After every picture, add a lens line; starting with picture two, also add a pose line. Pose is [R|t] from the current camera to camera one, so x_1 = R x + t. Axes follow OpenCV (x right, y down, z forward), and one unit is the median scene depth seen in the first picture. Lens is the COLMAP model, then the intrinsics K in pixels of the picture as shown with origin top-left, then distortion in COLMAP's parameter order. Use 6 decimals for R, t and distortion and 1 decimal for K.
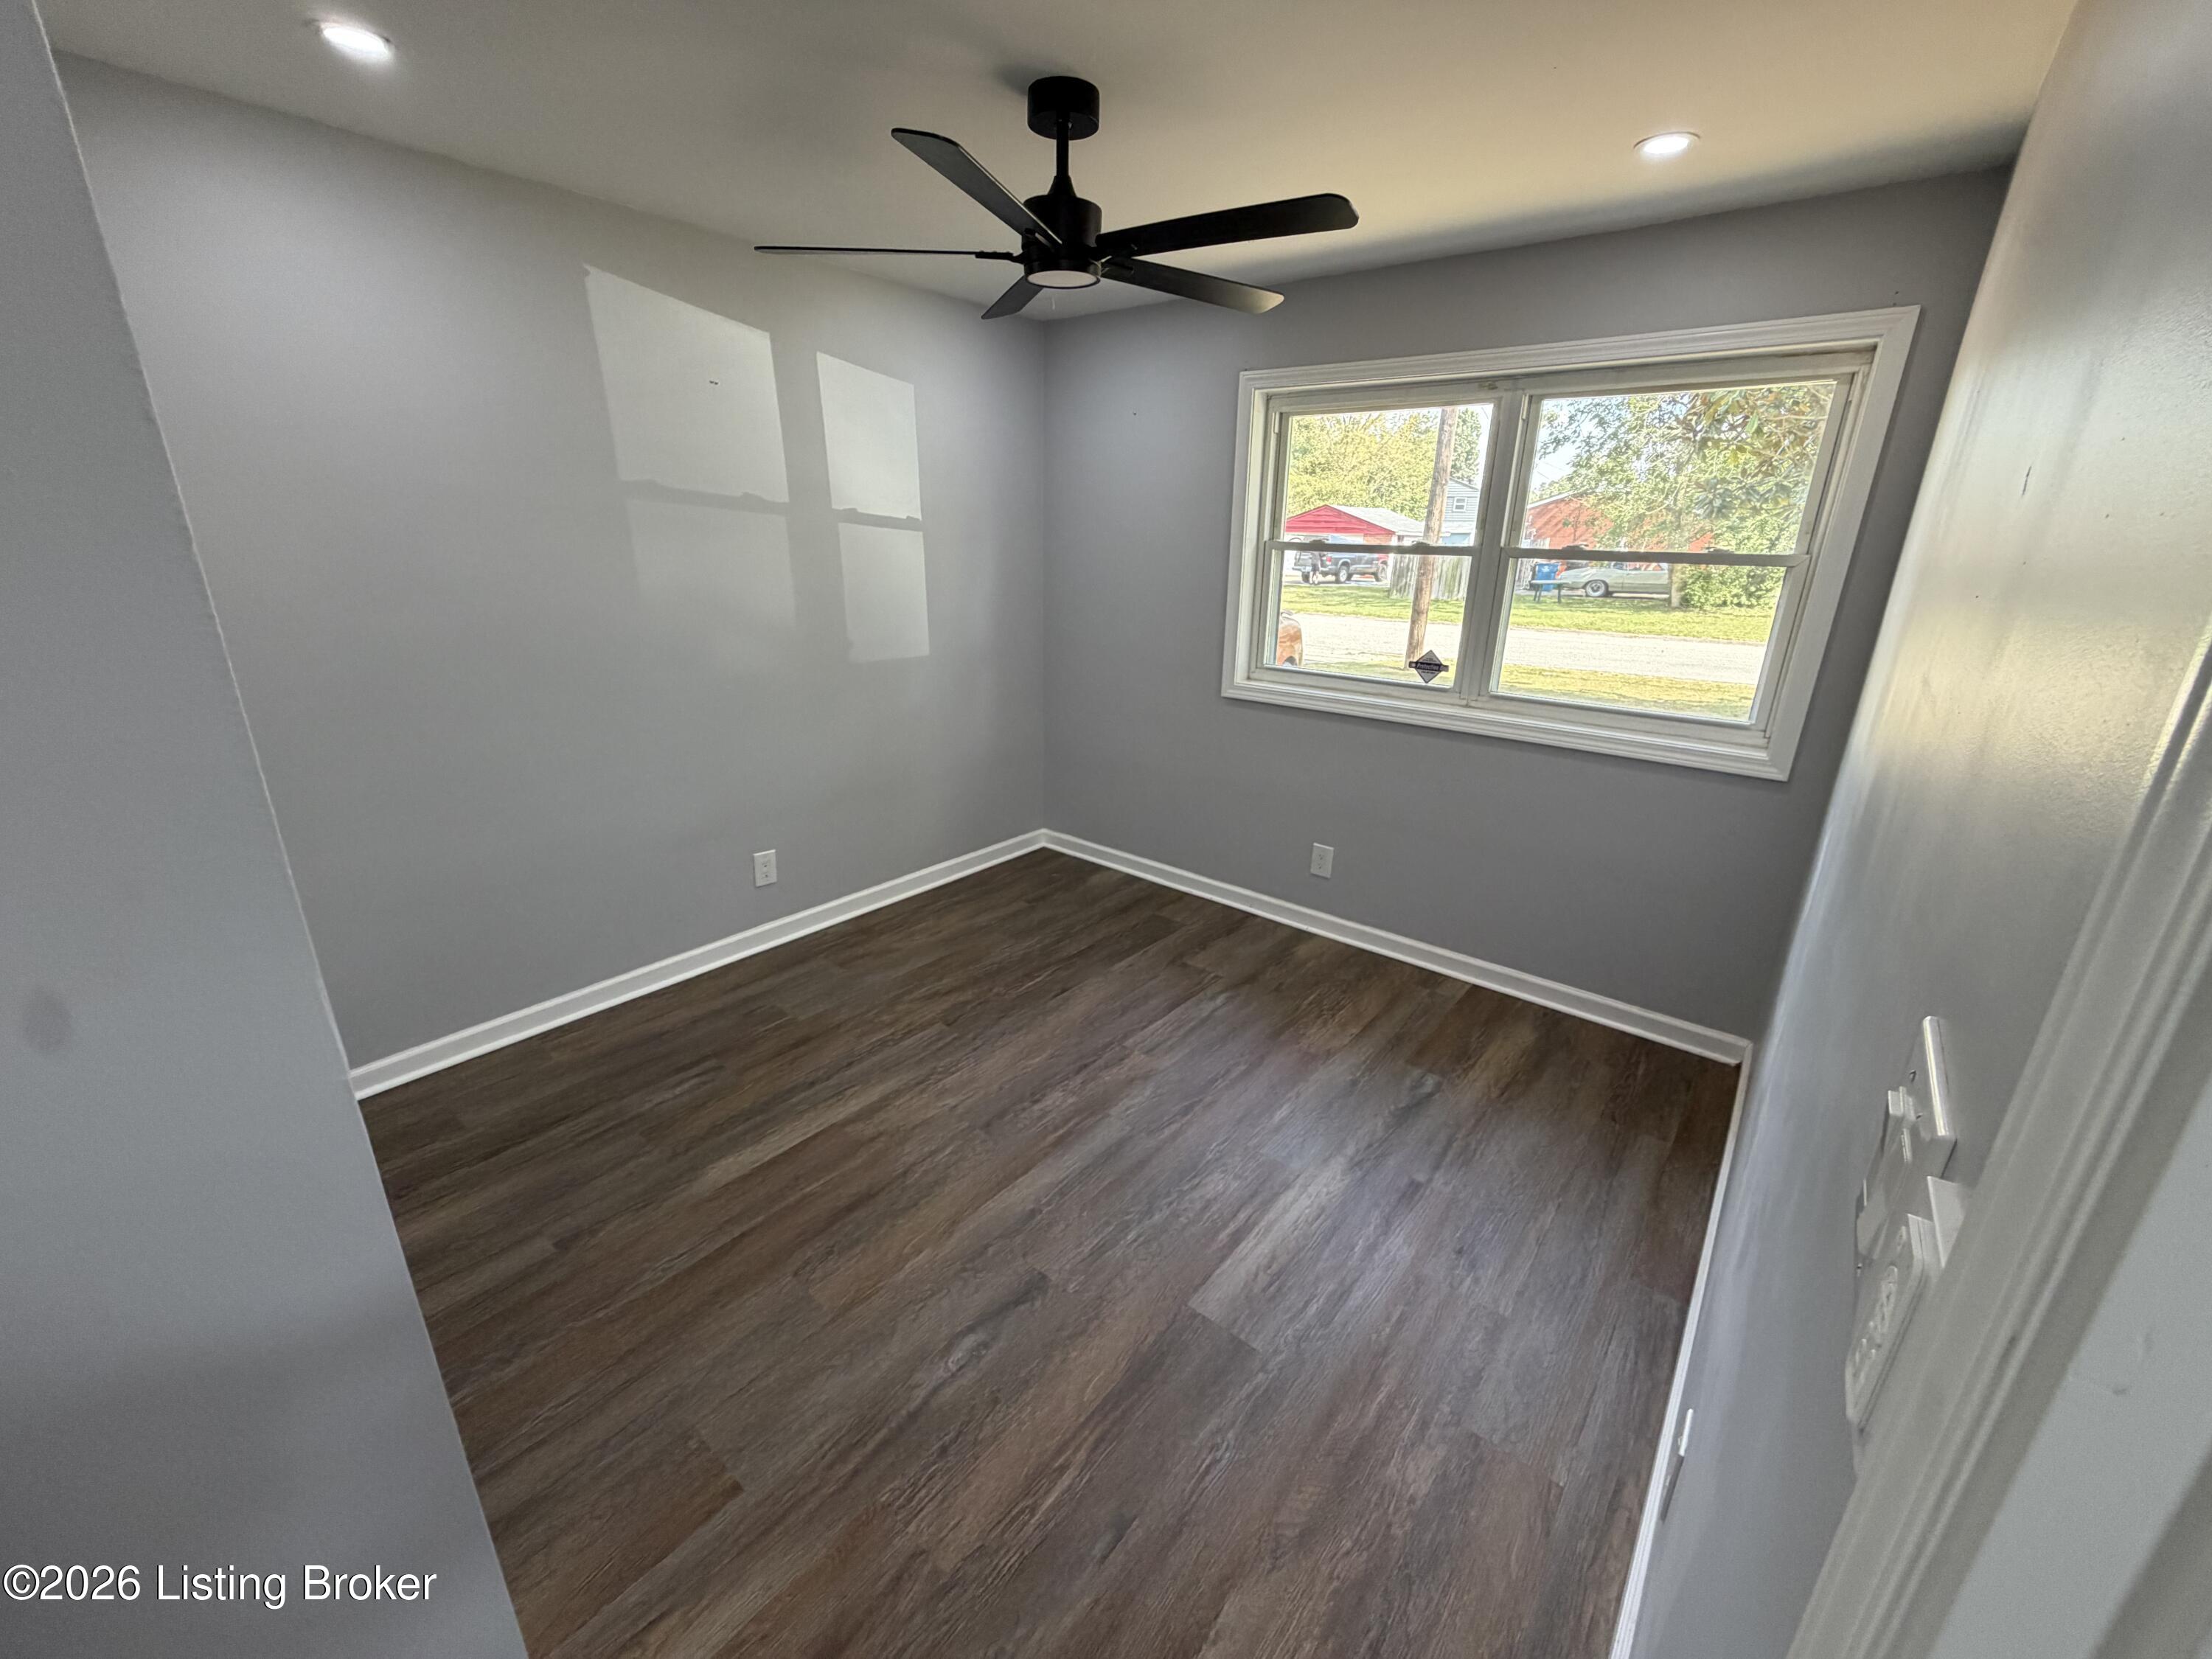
lens RADIAL K [[881.7, 0, 1130.8], [0, 881.7, 824.5], [0, 0, 1]] dist [0.000607, 0.000124]
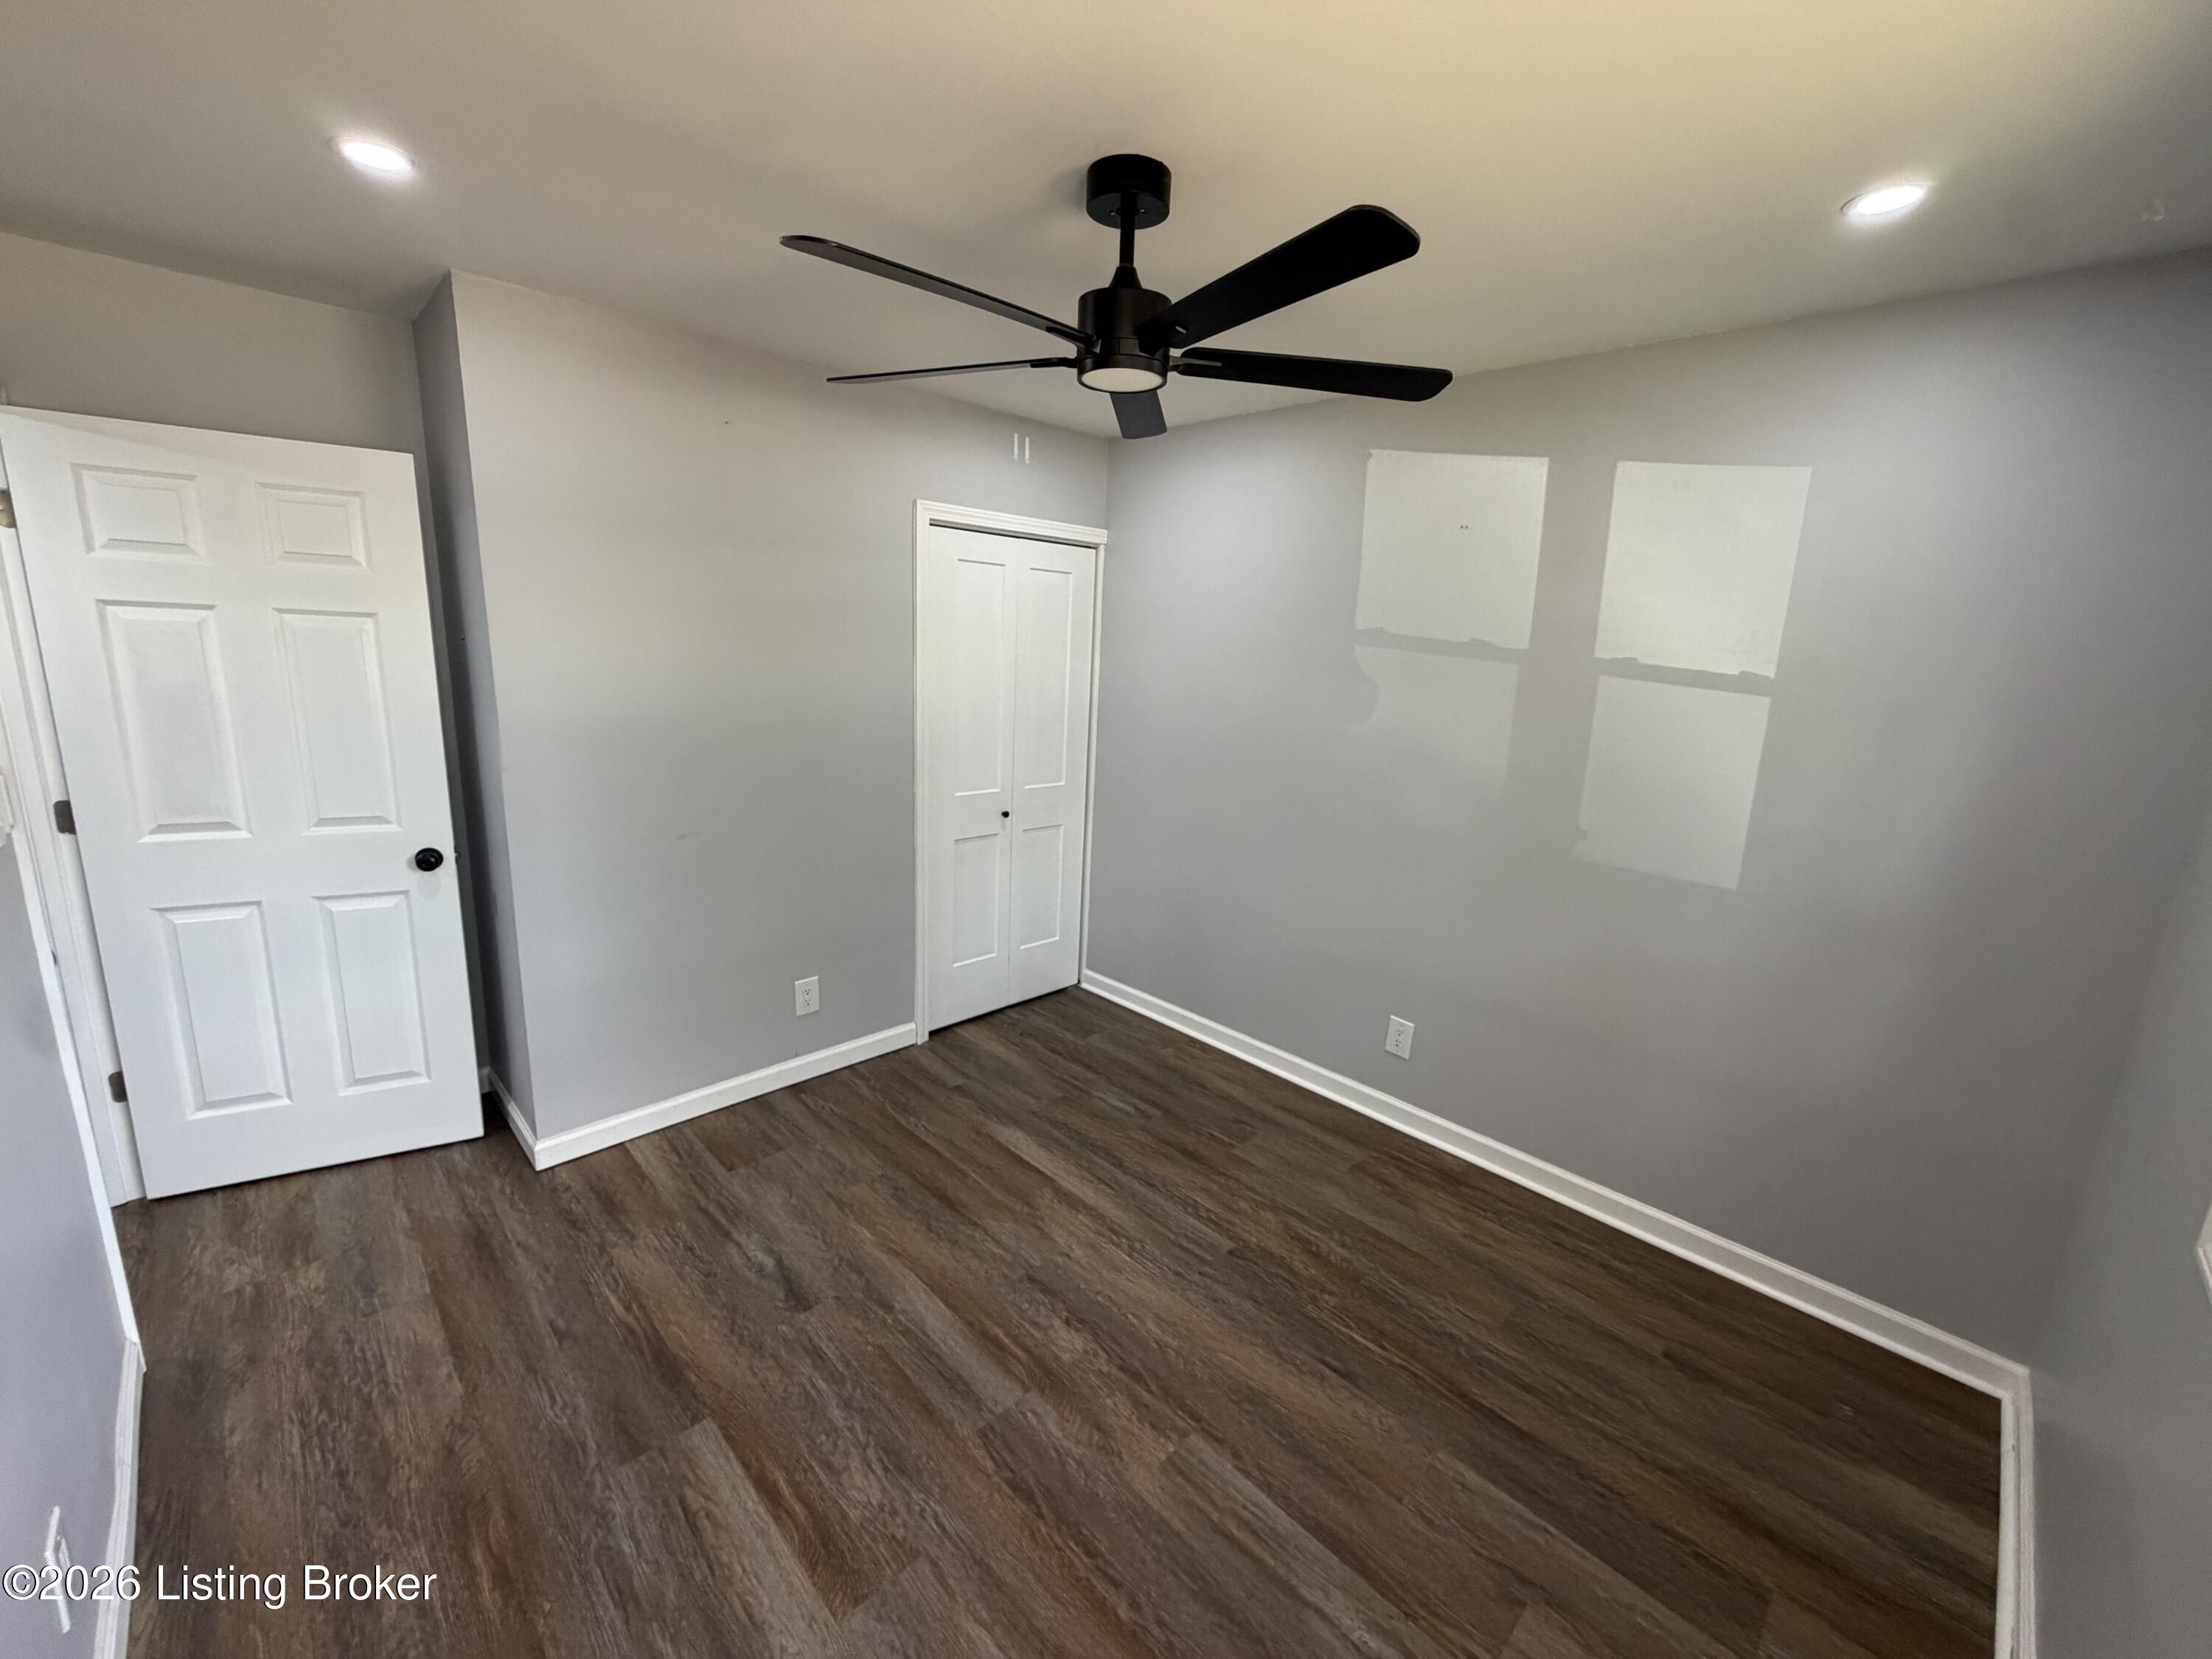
lens RADIAL K [[887.1, 0, 1075.9], [0, 887.1, 820.0], [0, 0, 1]] dist [-0.000447, 0.000138]
pose [[-0.144159, 0.177047, -0.973587, 0.591942], [-0.357737, 0.907998, 0.218090, -0.287833], [0.922628, 0.379728, -0.067560, 0.837602]]
